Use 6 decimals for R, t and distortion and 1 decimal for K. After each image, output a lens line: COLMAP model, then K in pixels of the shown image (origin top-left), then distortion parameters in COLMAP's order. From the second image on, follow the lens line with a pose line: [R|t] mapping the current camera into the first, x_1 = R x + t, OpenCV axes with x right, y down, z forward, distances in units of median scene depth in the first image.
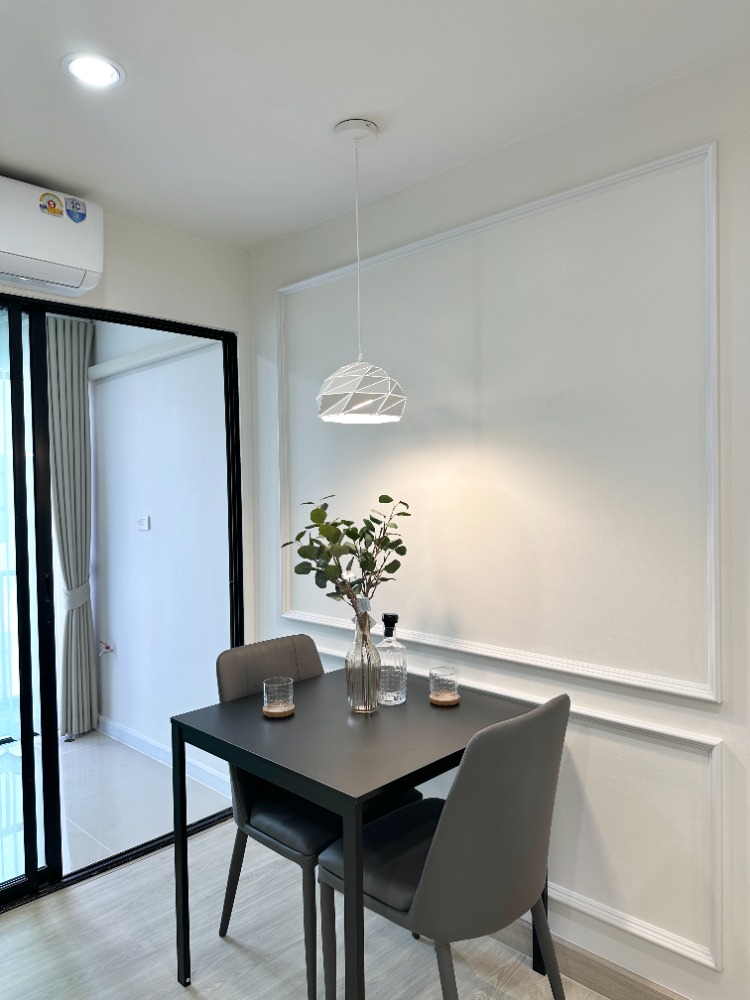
lens RADIAL K [[700.2, 0, 375.0], [0, 700.2, 500.0], [0, 0, 1]] dist [0.113997, -0.155596]
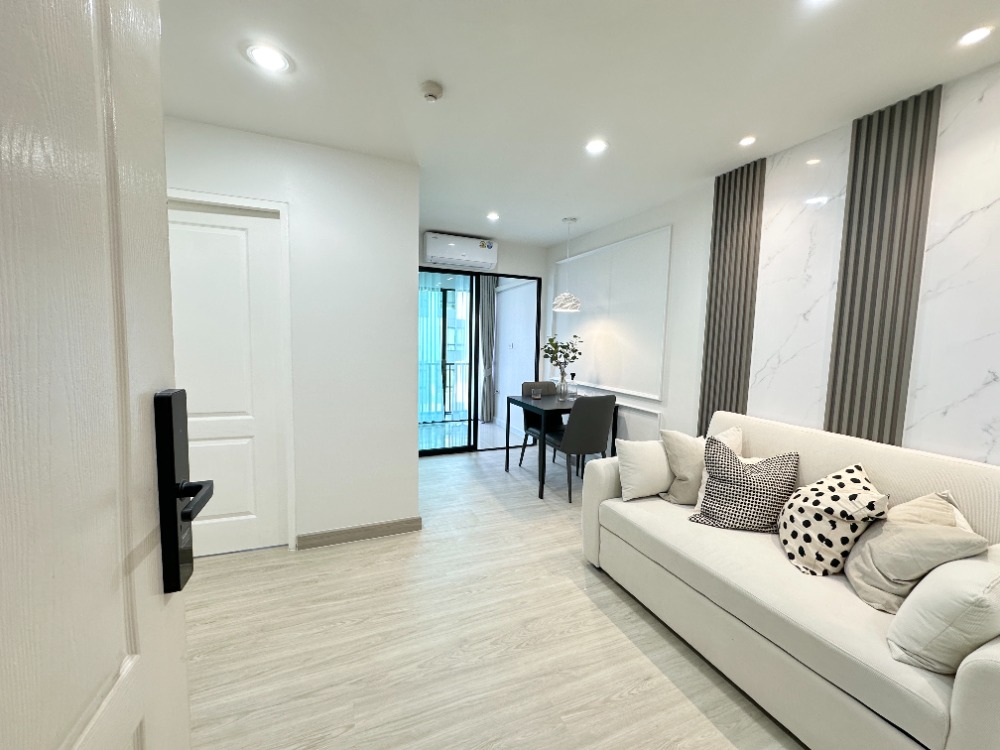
lens RADIAL K [[399.8, 0, 500.0], [0, 399.8, 375.0], [0, 0, 1]] dist [-0.000847, -0.000257]
pose [[0.924761, 0.071832, -0.373707, 0.396022], [-0.046304, 0.995966, 0.076858, 0.049937], [0.377720, -0.053771, 0.924357, -0.797871]]
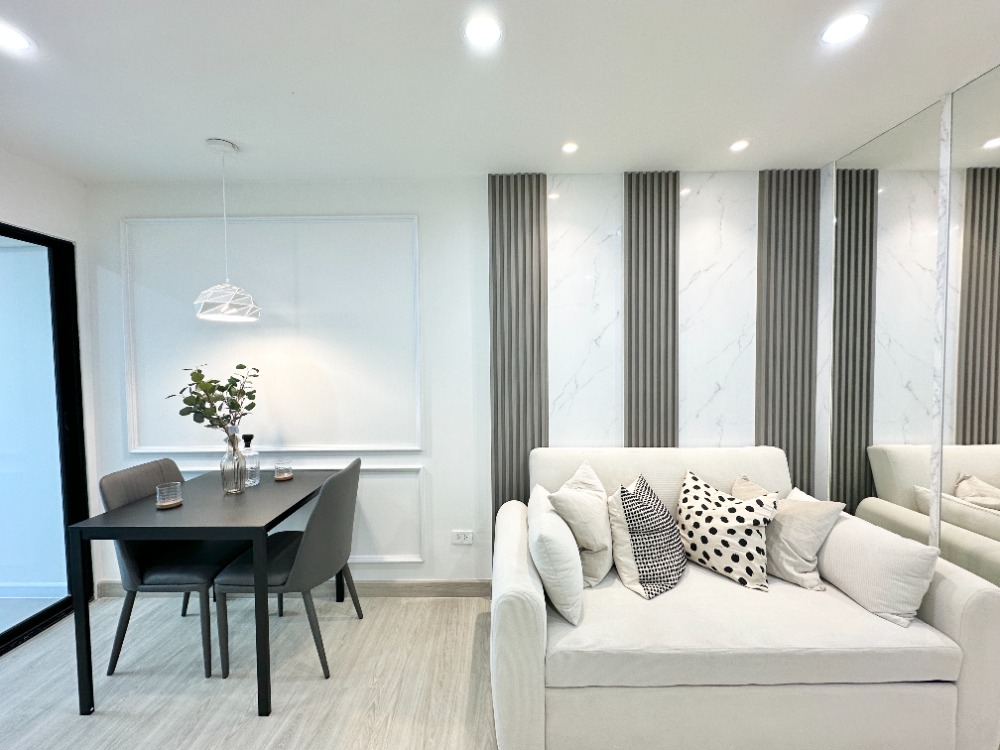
lens RADIAL K [[399.8, 0, 500.0], [0, 399.8, 375.0], [0, 0, 1]] dist [-0.000847, -0.000257]
pose [[0.716427, -0.013692, 0.697528, -0.217844], [0.013213, 0.999894, 0.006057, 0.021085], [-0.697537, 0.004877, 0.716532, -0.121671]]
